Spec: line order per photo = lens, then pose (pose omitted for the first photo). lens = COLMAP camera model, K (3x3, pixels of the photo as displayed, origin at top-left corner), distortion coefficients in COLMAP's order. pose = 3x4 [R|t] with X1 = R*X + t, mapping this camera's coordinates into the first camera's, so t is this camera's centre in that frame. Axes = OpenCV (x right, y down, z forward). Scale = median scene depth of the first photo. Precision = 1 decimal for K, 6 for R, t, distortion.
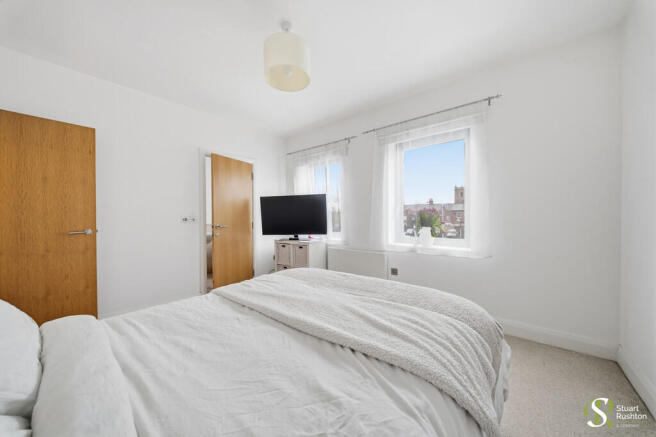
lens RADIAL K [[226.0, 0, 327.7], [0, 226.0, 217.5], [0, 0, 1]] dist [-0.010559, -0.000107]
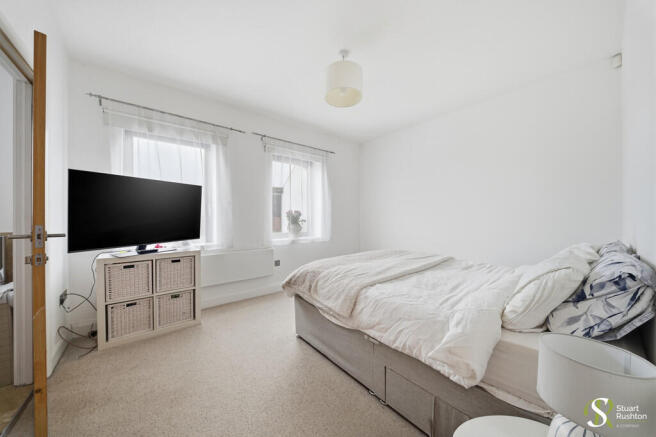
lens RADIAL K [[226.0, 0, 325.7], [0, 226.0, 221.5], [0, 0, 1]] dist [-0.010559, -0.000107]
pose [[0.183521, -0.005440, 0.983001, -0.778285], [0.004848, 0.999978, 0.004629, 0.016699], [-0.983004, 0.003916, 0.183543, 0.503825]]
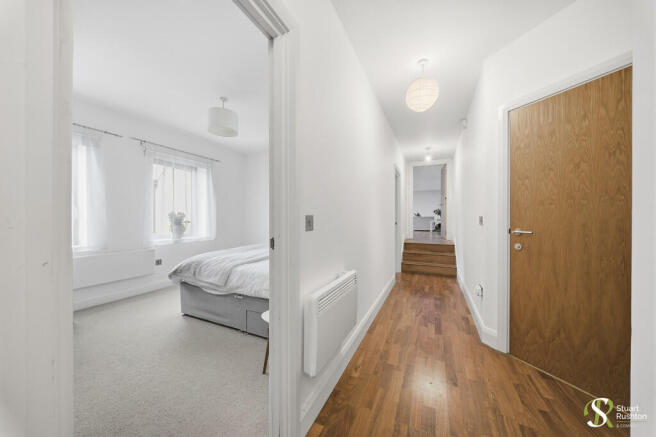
lens RADIAL K [[226.0, 0, 325.4], [0, 226.0, 217.1], [0, 0, 1]] dist [-0.010559, -0.000107]
pose [[-0.272078, 0.010818, 0.962214, -1.091956], [0.008522, 0.999925, -0.008833, 0.008912], [-0.962237, 0.005797, -0.272150, 0.425468]]
